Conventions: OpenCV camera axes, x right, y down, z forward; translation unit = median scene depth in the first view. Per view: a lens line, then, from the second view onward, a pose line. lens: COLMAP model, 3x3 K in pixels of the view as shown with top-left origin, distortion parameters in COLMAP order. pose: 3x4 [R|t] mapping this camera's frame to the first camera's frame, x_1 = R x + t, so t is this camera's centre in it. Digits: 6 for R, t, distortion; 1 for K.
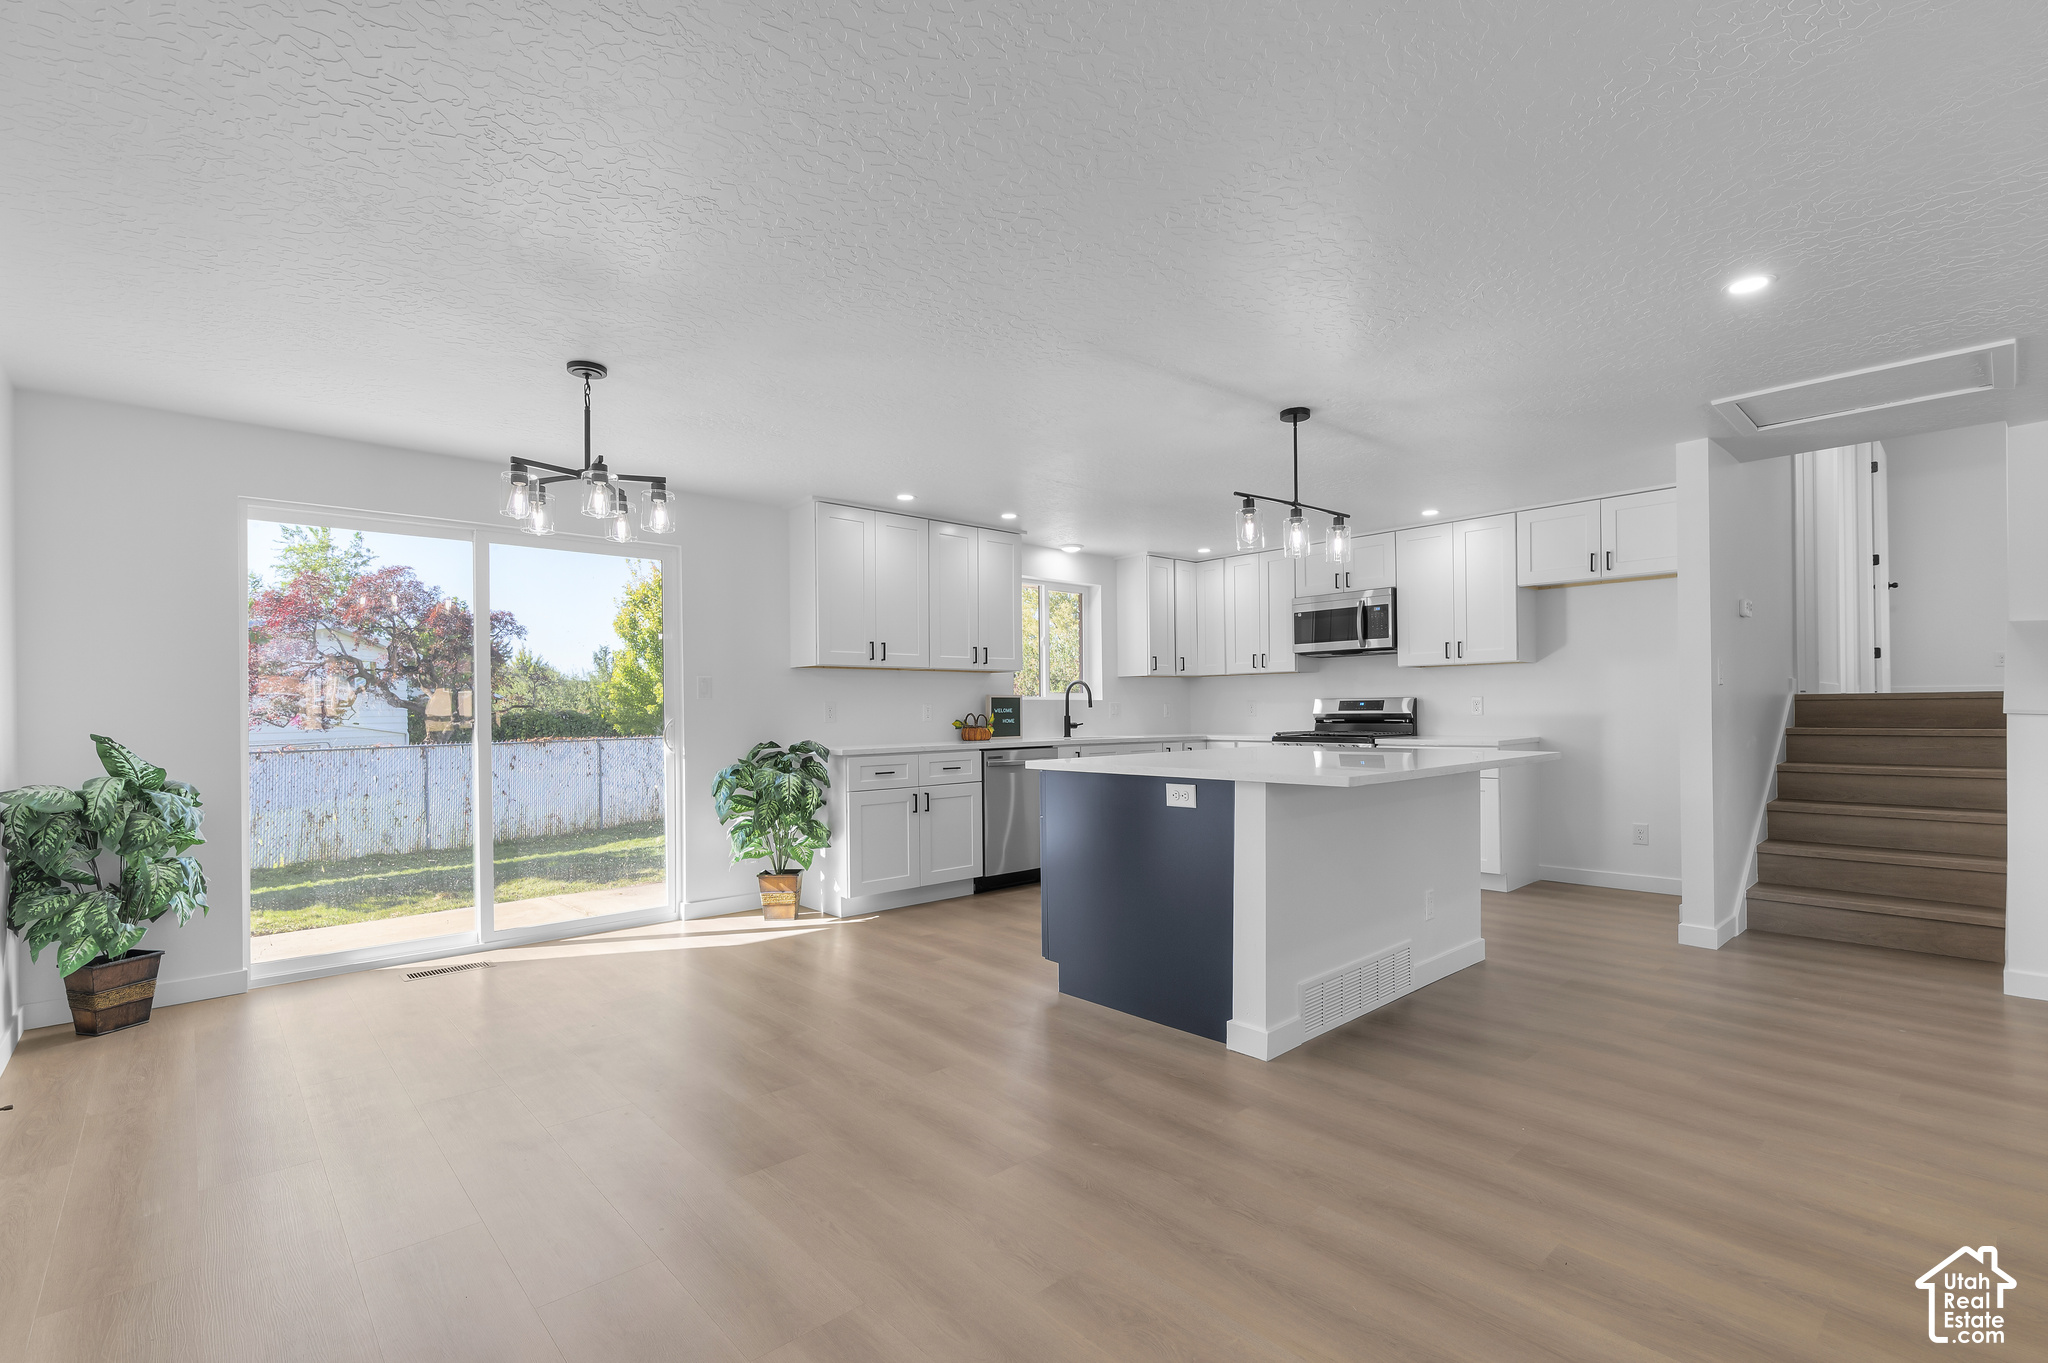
lens RADIAL K [[964.4, 0, 1024.0], [0, 964.4, 681.5], [0, 0, 1]] dist [0.000574, -0.000027]
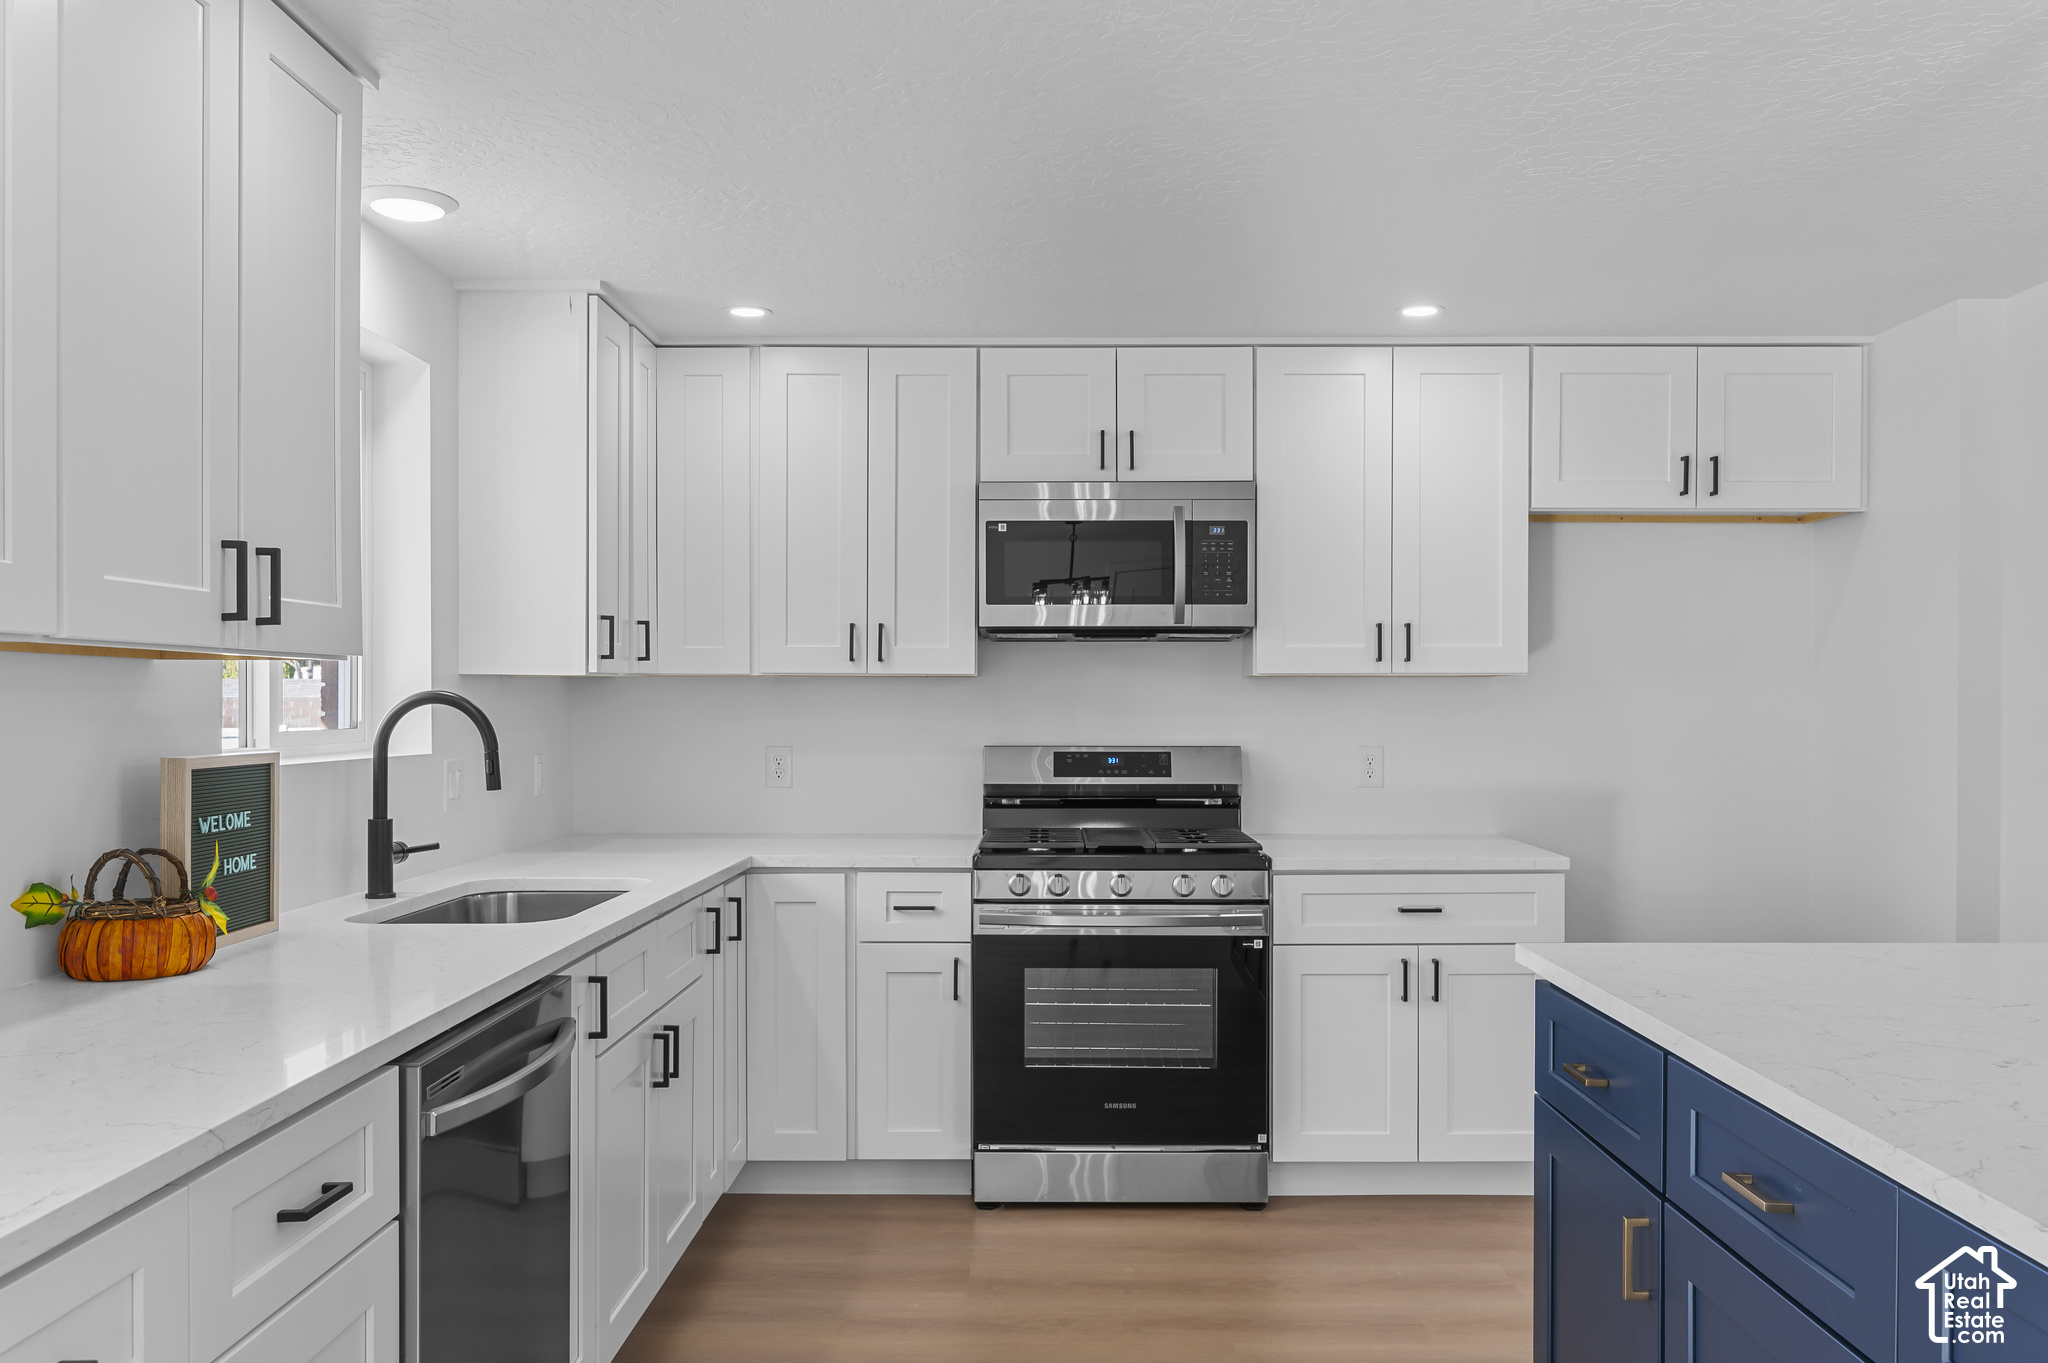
lens RADIAL K [[1578.2, 0, 1024.0], [0, 1578.2, 681.5], [0, 0, 1]] dist [-0.008807, 0.001607]
pose [[0.690994, 0.019236, 0.722605, -0.157135], [-0.034055, 0.999402, 0.005961, -0.012610], [-0.722058, -0.028728, 0.691236, 0.569700]]
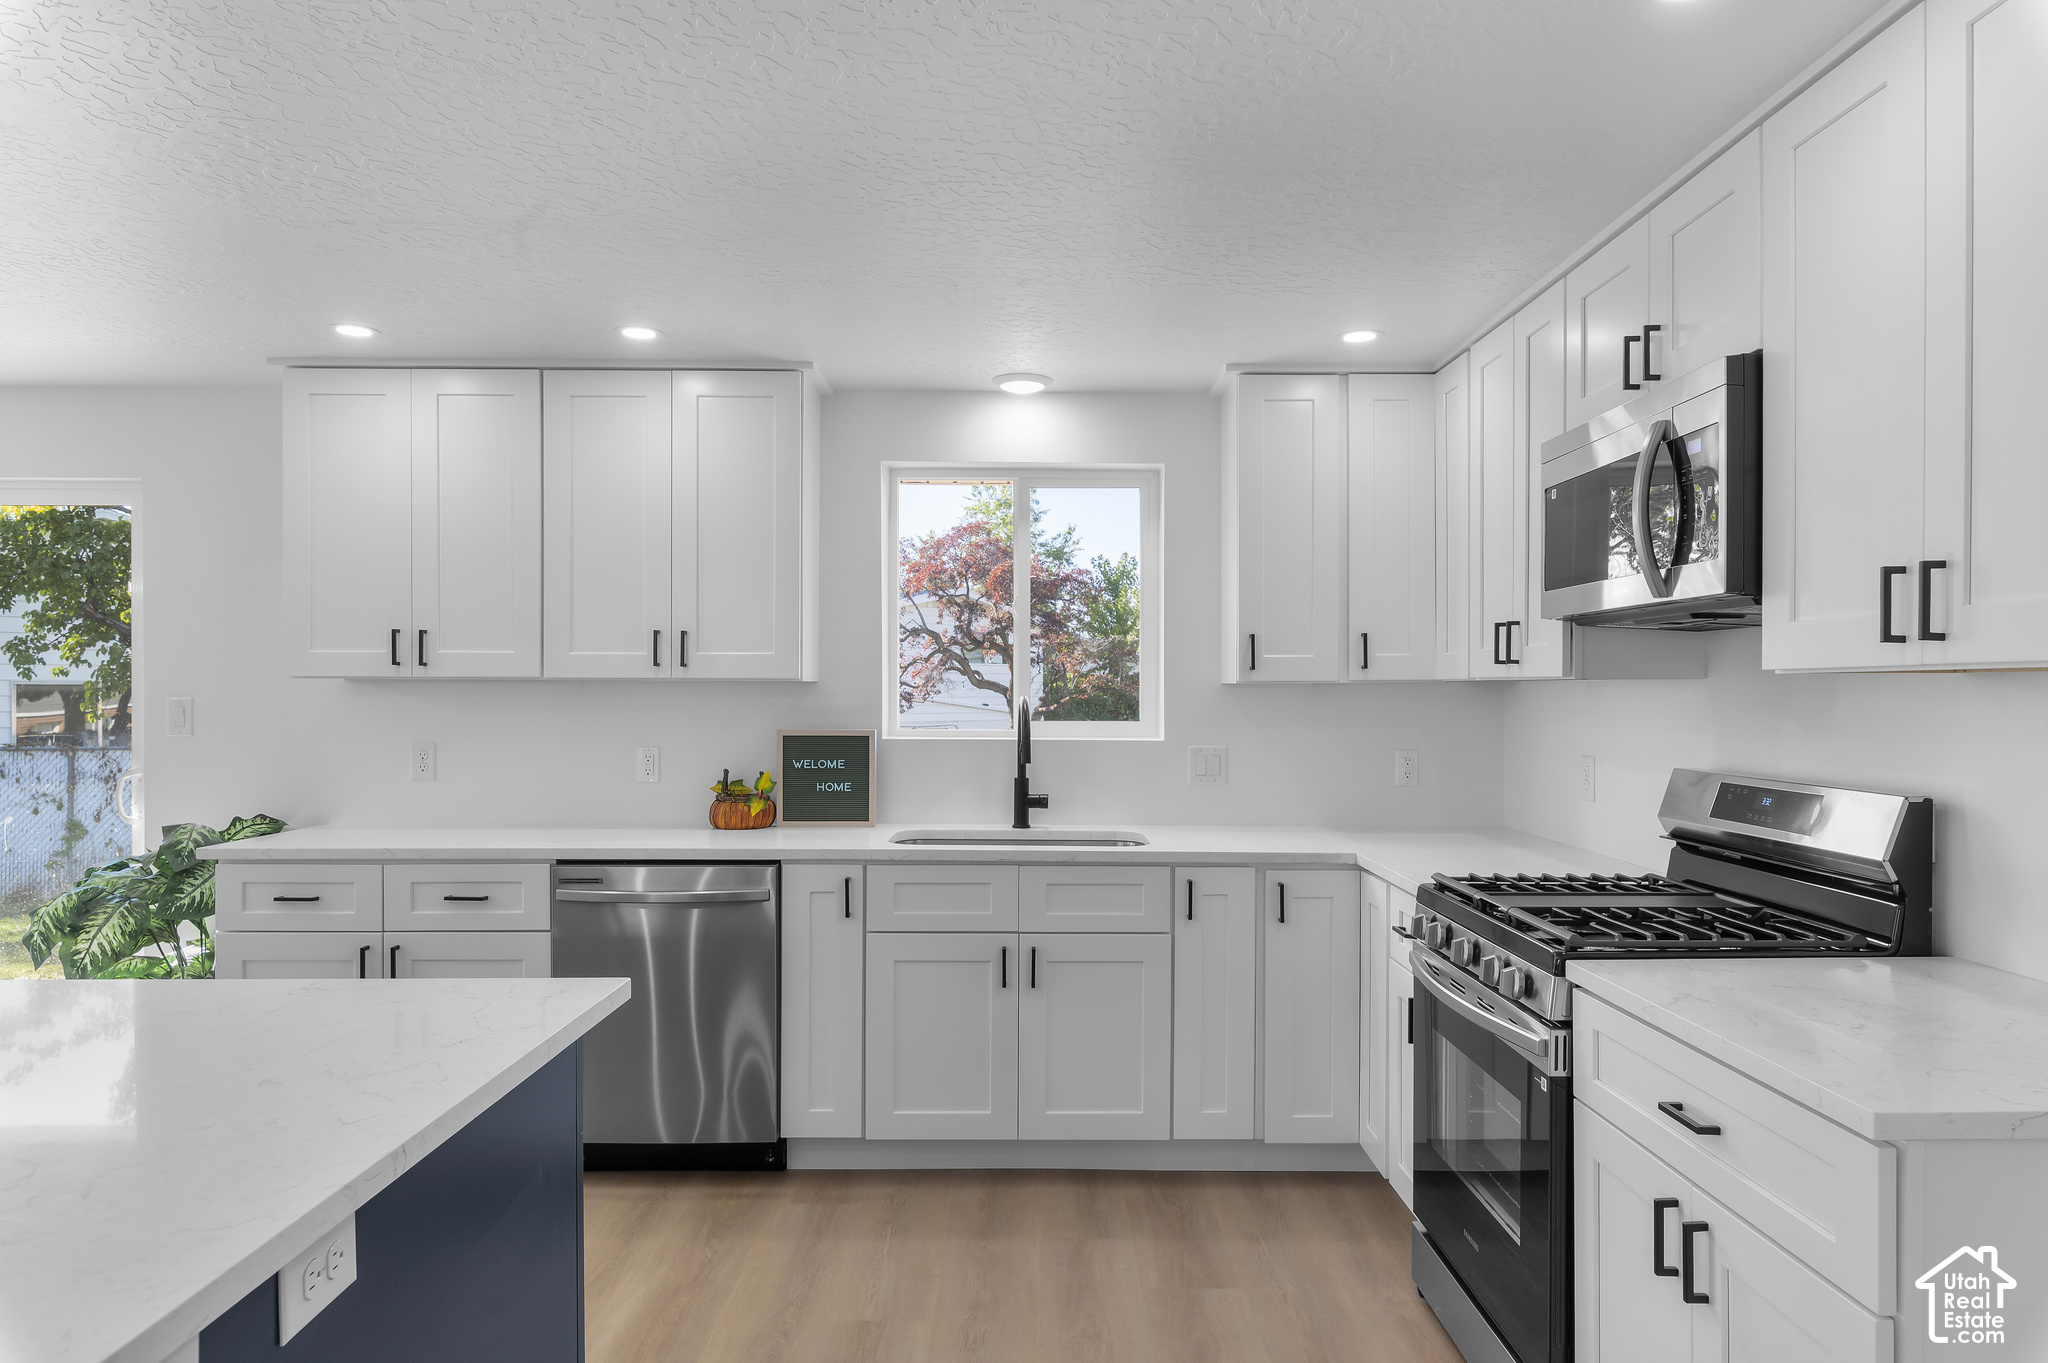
lens RADIAL K [[1246.8, 0, 1024.0], [0, 1246.8, 681.5], [0, 0, 1]] dist [-0.040988, -0.000564]
pose [[0.742461, 0.009818, -0.669818, 0.425171], [0.010988, 0.999580, 0.026831, -0.022614], [0.669800, -0.027281, 0.742041, 0.602412]]
